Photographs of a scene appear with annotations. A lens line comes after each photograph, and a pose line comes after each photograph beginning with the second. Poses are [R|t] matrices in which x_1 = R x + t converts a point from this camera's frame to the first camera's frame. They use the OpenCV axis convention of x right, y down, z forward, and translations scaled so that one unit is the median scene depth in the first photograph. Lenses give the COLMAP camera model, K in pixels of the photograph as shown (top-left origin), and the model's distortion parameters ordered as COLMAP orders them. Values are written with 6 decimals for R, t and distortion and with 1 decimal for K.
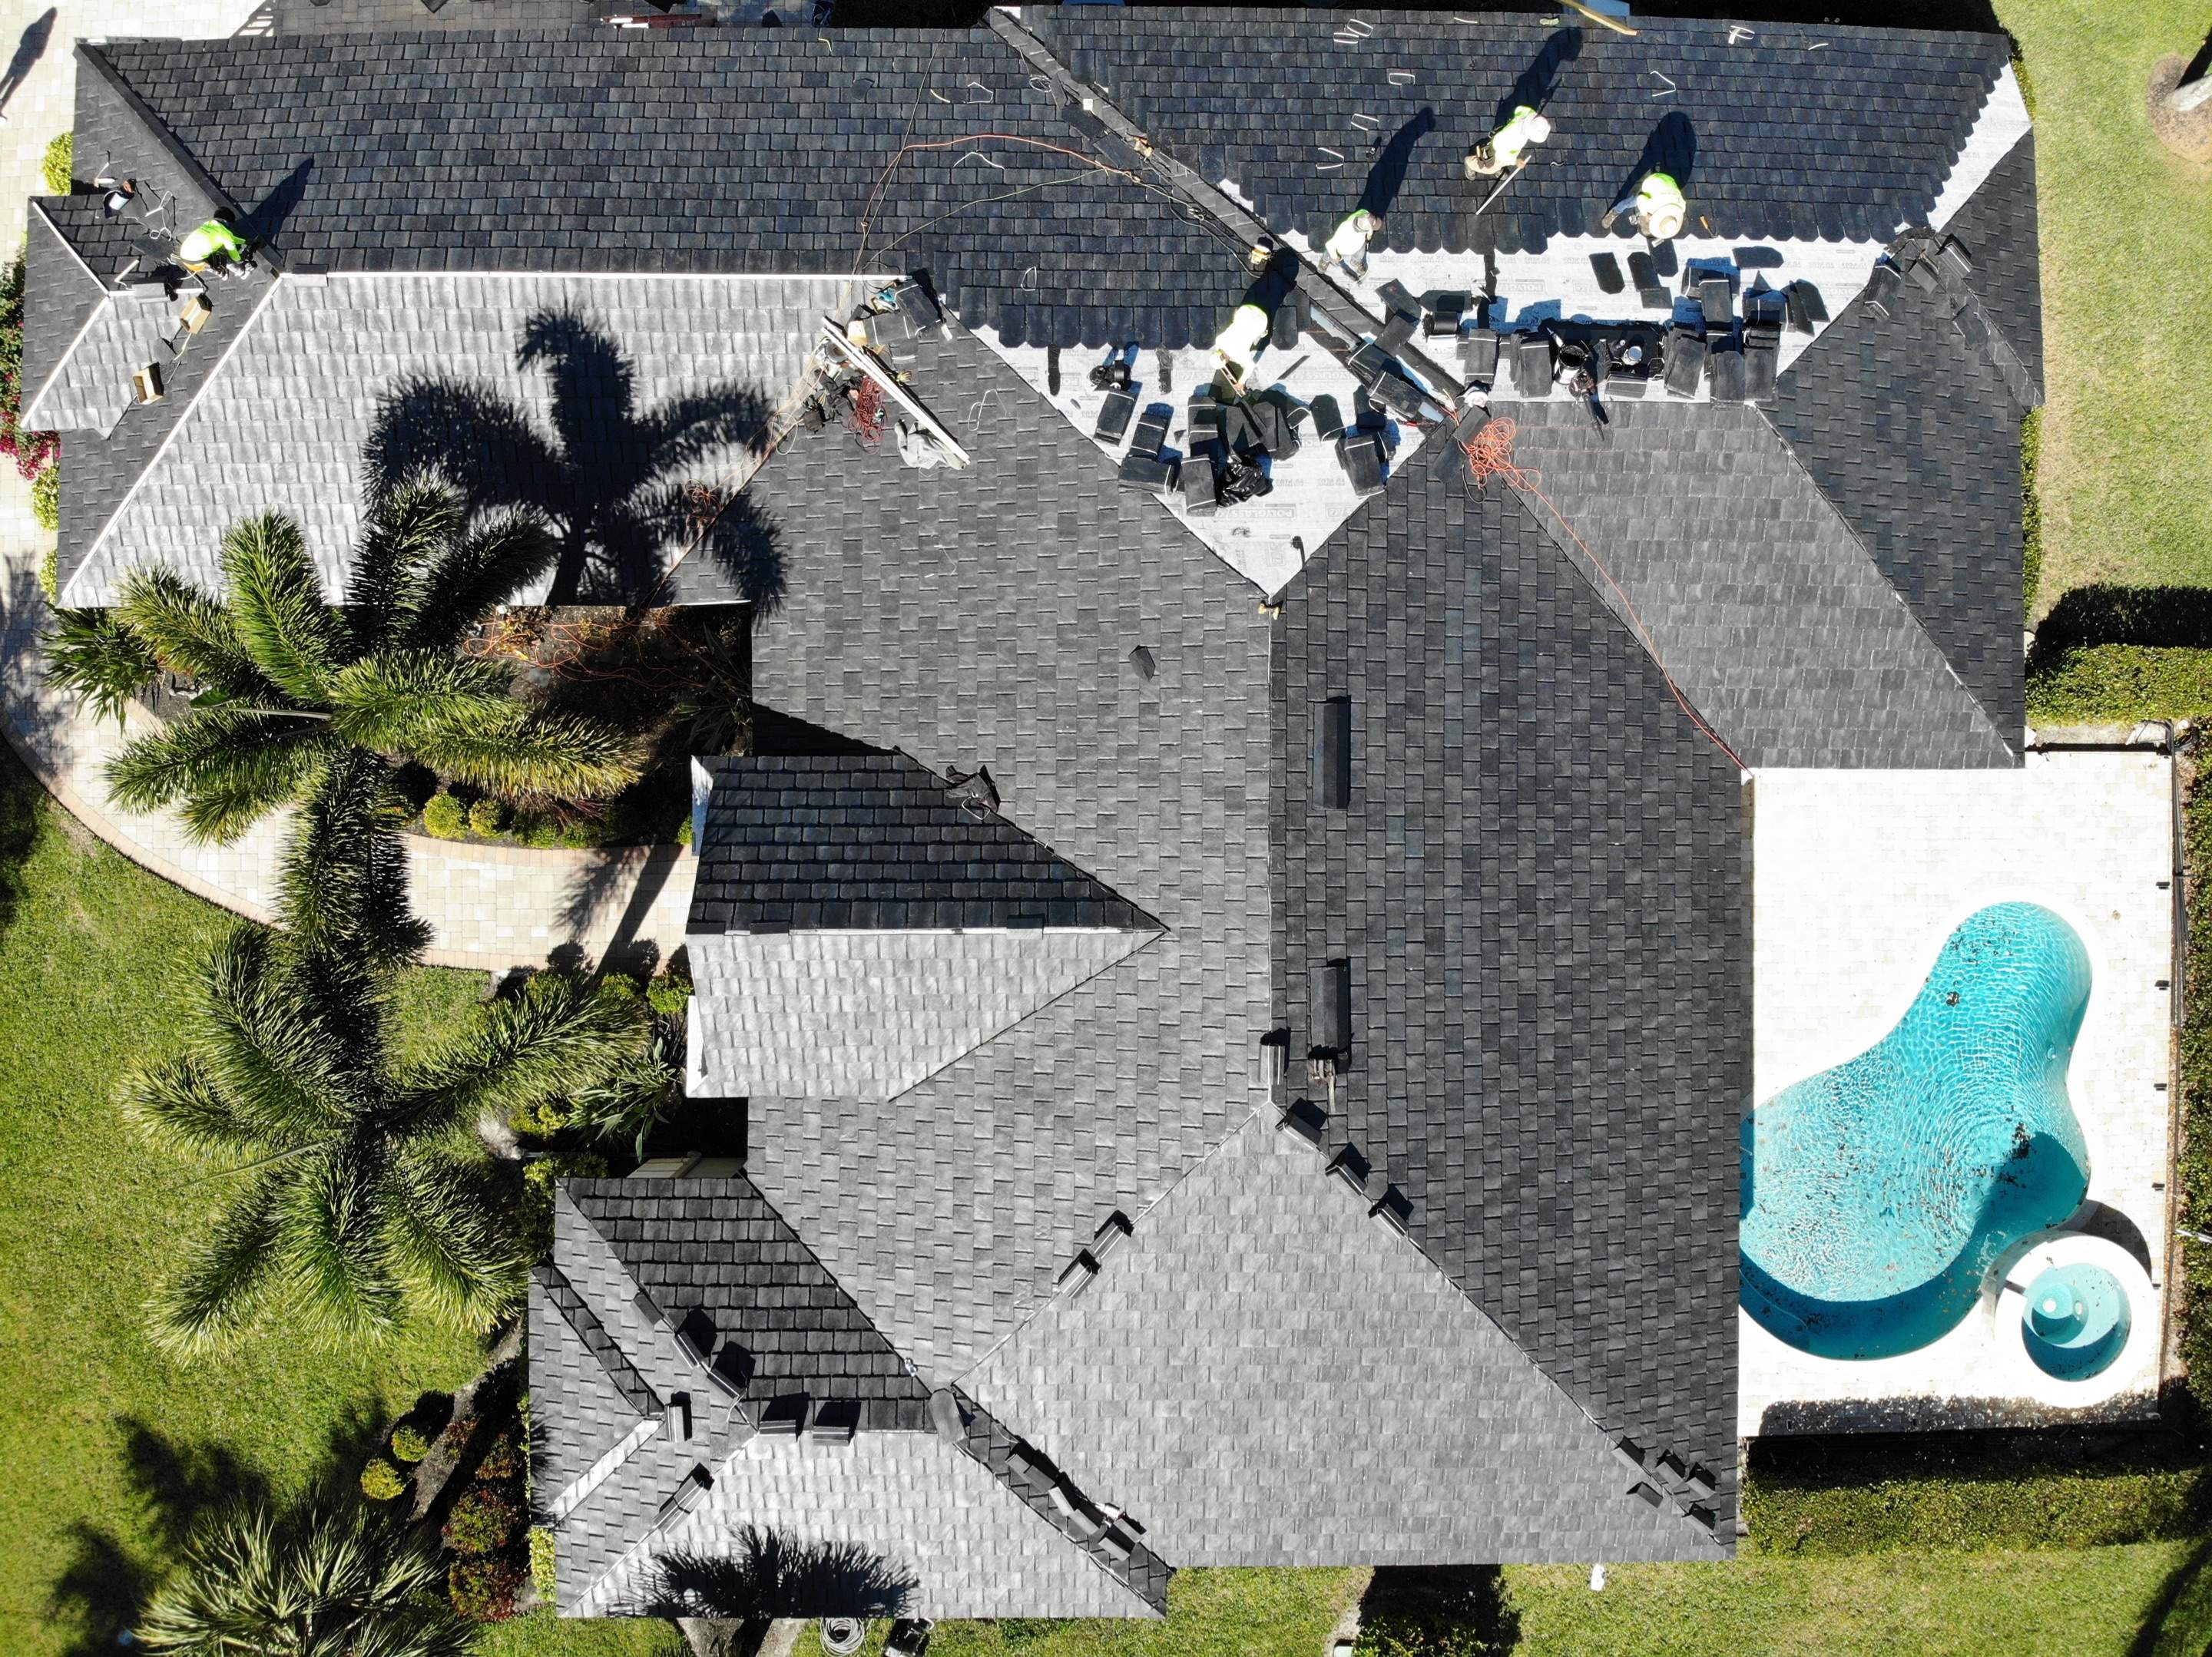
lens RADIAL K [[1633.1, 0, 1104.5], [0, 1633.1, 833.7], [0, 0, 1]] dist [0.078211, -0.199374]
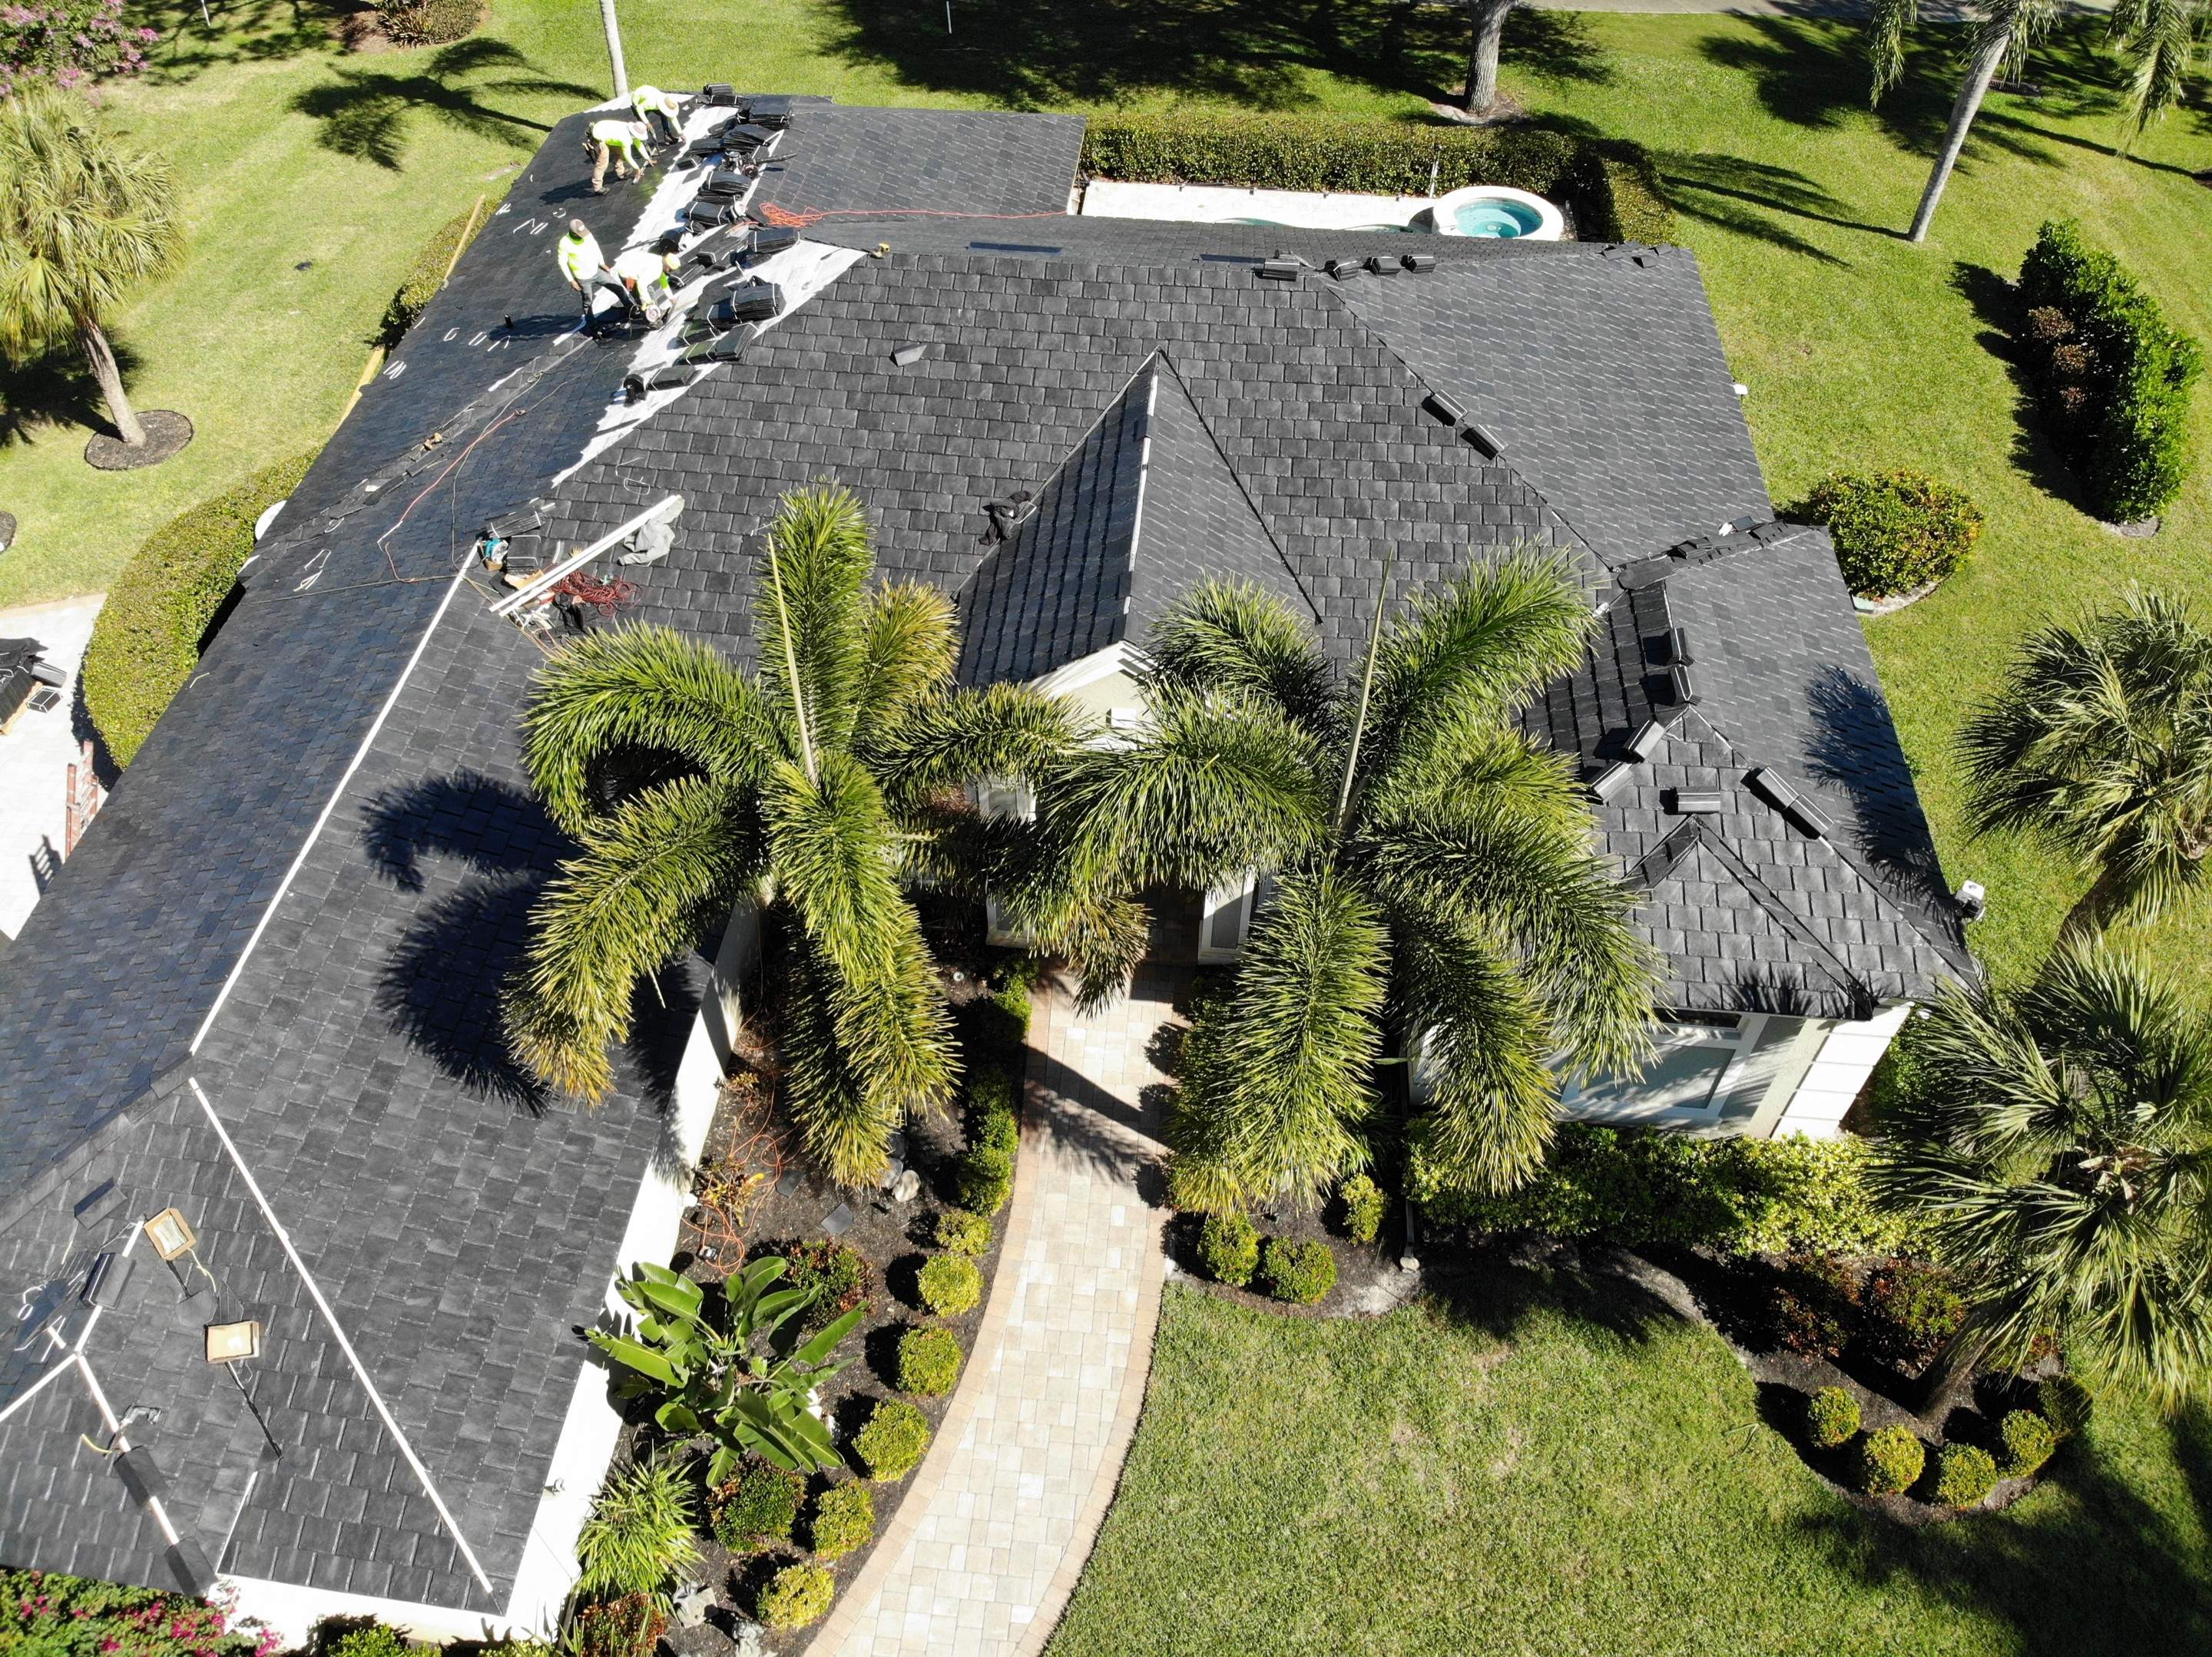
lens RADIAL K [[1633.1, 0, 1104.5], [0, 1633.1, 833.7], [0, 0, 1]] dist [0.078211, -0.199374]
pose [[0.088894, -0.744061, 0.662171, -0.855601], [0.996031, 0.069391, -0.055741, 0.099651], [-0.004474, 0.664498, 0.747276, 0.372719]]
